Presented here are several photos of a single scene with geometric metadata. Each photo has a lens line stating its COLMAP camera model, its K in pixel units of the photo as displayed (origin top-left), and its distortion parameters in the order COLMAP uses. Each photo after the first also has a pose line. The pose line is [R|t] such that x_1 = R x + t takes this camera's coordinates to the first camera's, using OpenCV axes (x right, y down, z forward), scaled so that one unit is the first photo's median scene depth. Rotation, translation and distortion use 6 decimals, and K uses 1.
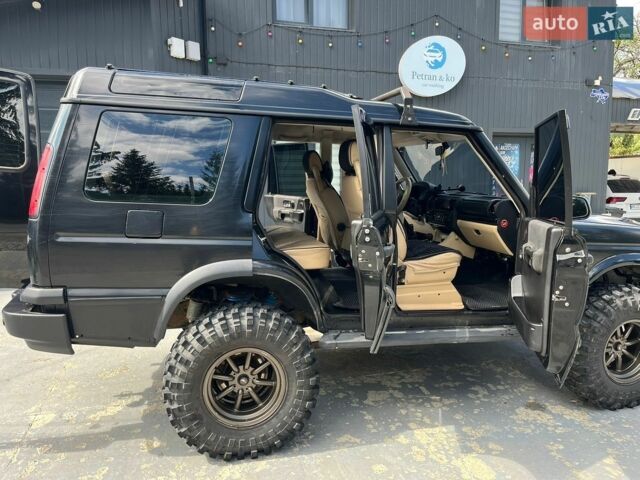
lens RADIAL K [[523.0, 0, 320.0], [0, 523.0, 240.0], [0, 0, 1]] dist [0.091337, -0.148160]
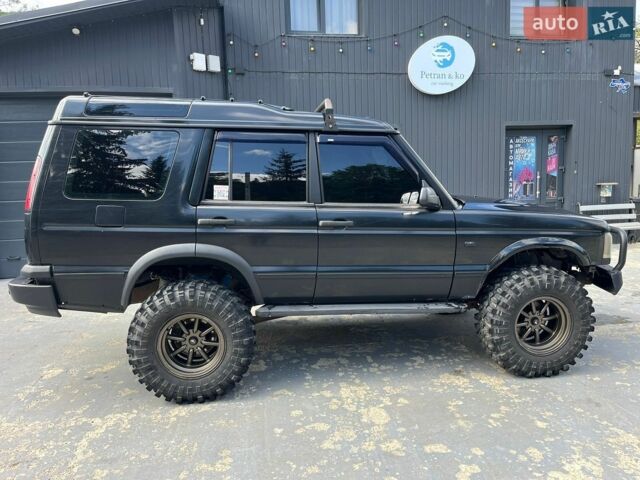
lens RADIAL K [[523.0, 0, 320.0], [0, 523.0, 240.0], [0, 0, 1]] dist [0.091337, -0.148160]
pose [[0.991883, -0.008959, -0.126838, 0.311334], [0.009746, 0.999937, 0.005588, 0.023082], [0.126780, -0.006779, 0.991908, -0.196613]]
